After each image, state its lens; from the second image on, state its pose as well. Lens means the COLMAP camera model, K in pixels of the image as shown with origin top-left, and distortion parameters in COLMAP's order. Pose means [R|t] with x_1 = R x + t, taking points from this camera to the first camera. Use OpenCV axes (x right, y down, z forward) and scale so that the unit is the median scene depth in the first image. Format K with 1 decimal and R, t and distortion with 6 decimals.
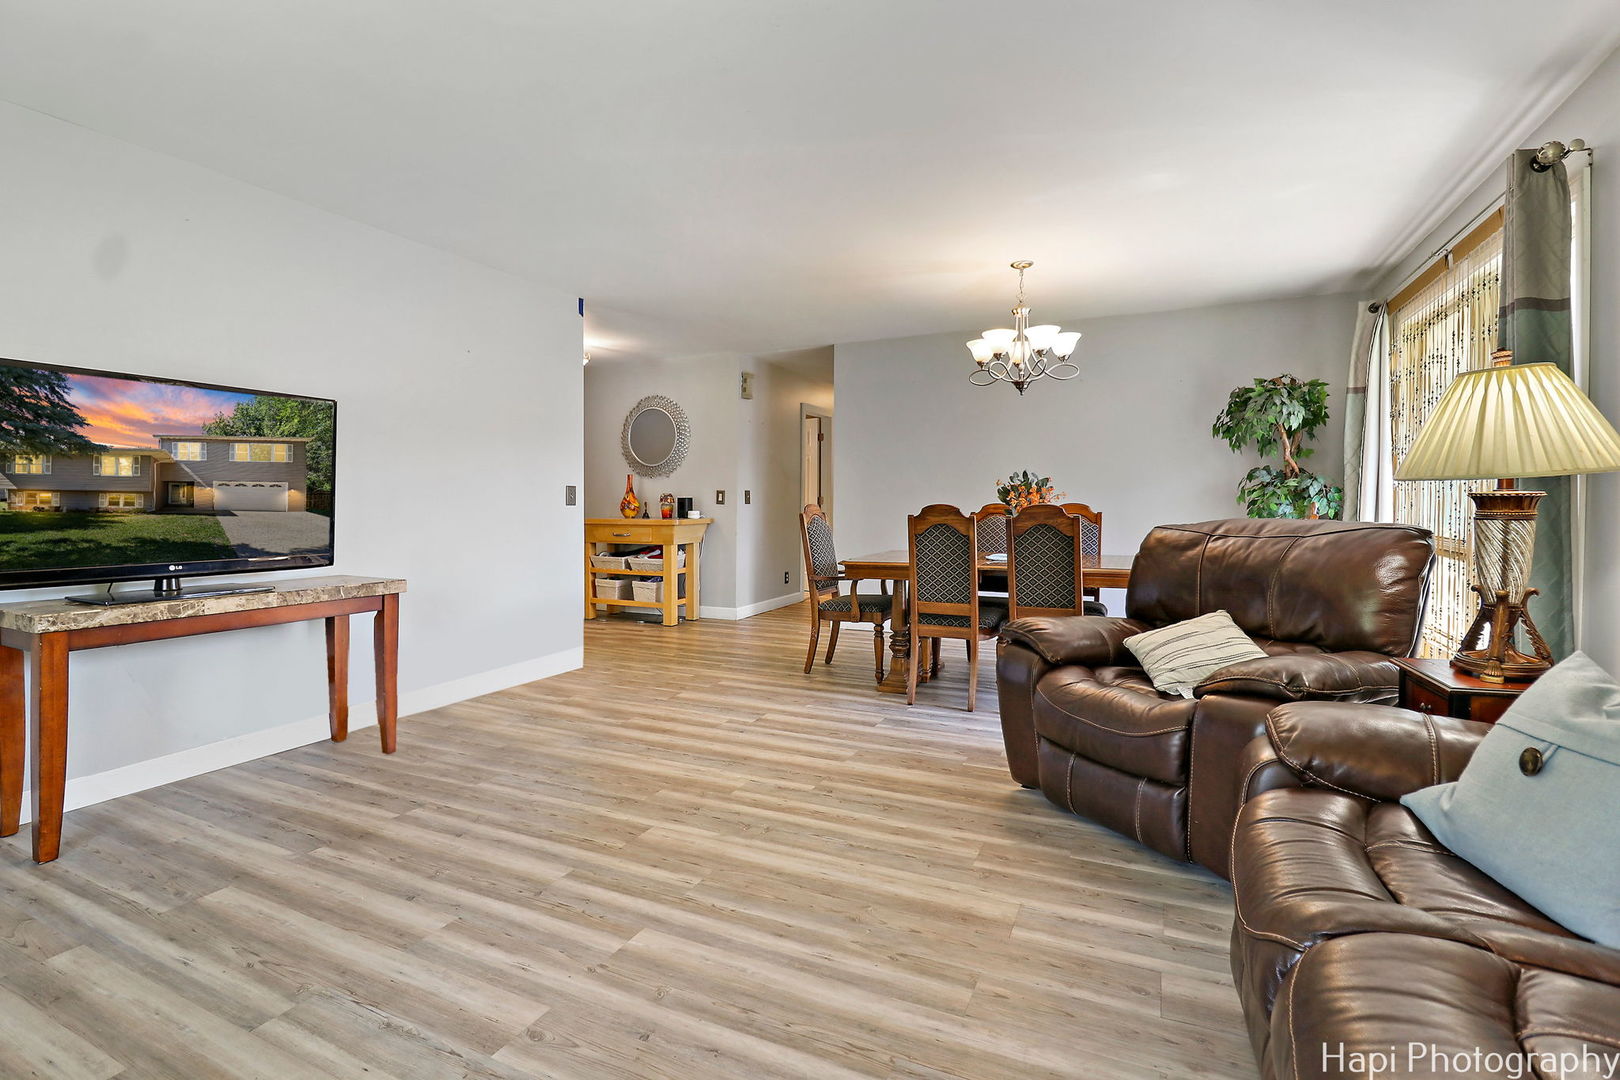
lens RADIAL K [[768.2, 0, 808.1], [0, 768.2, 526.9], [0, 0, 1]] dist [-0.012129, -0.001594]
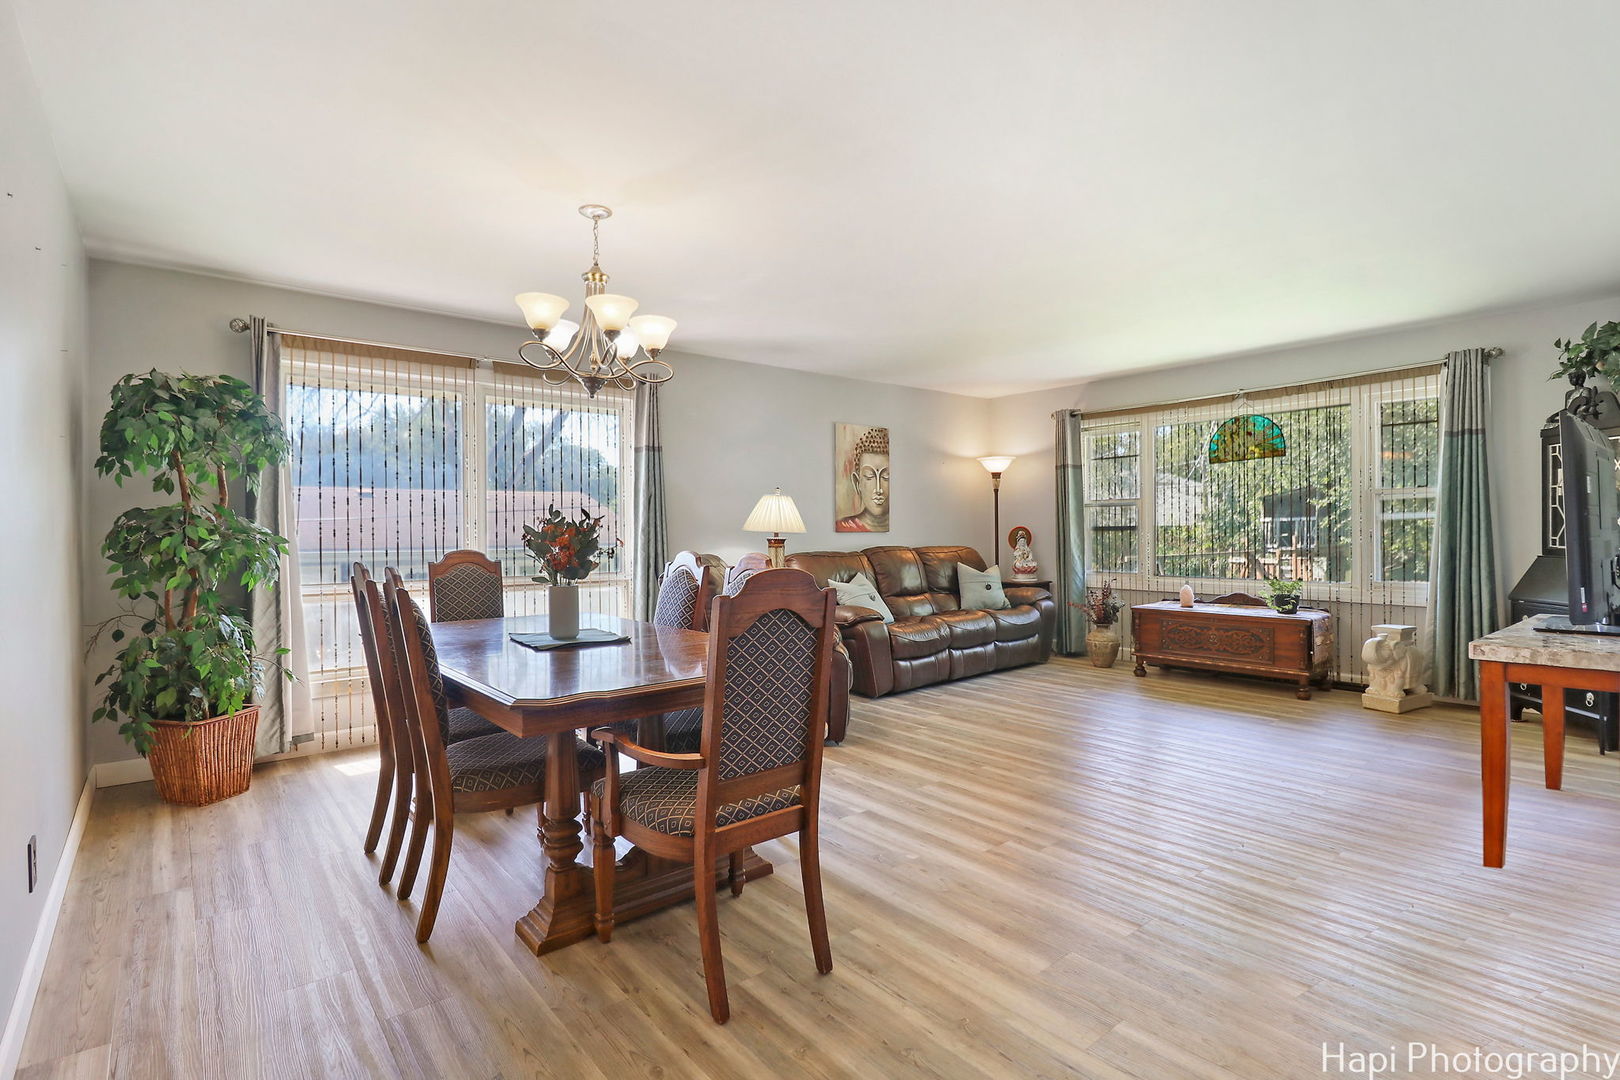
lens RADIAL K [[768.2, 0, 808.1], [0, 768.2, 526.9], [0, 0, 1]] dist [-0.012129, -0.001594]
pose [[-0.901088, 0.005448, 0.433602, -0.265651], [0.017755, 0.999546, 0.024339, -0.091260], [-0.433272, 0.029630, -0.900776, 2.093645]]
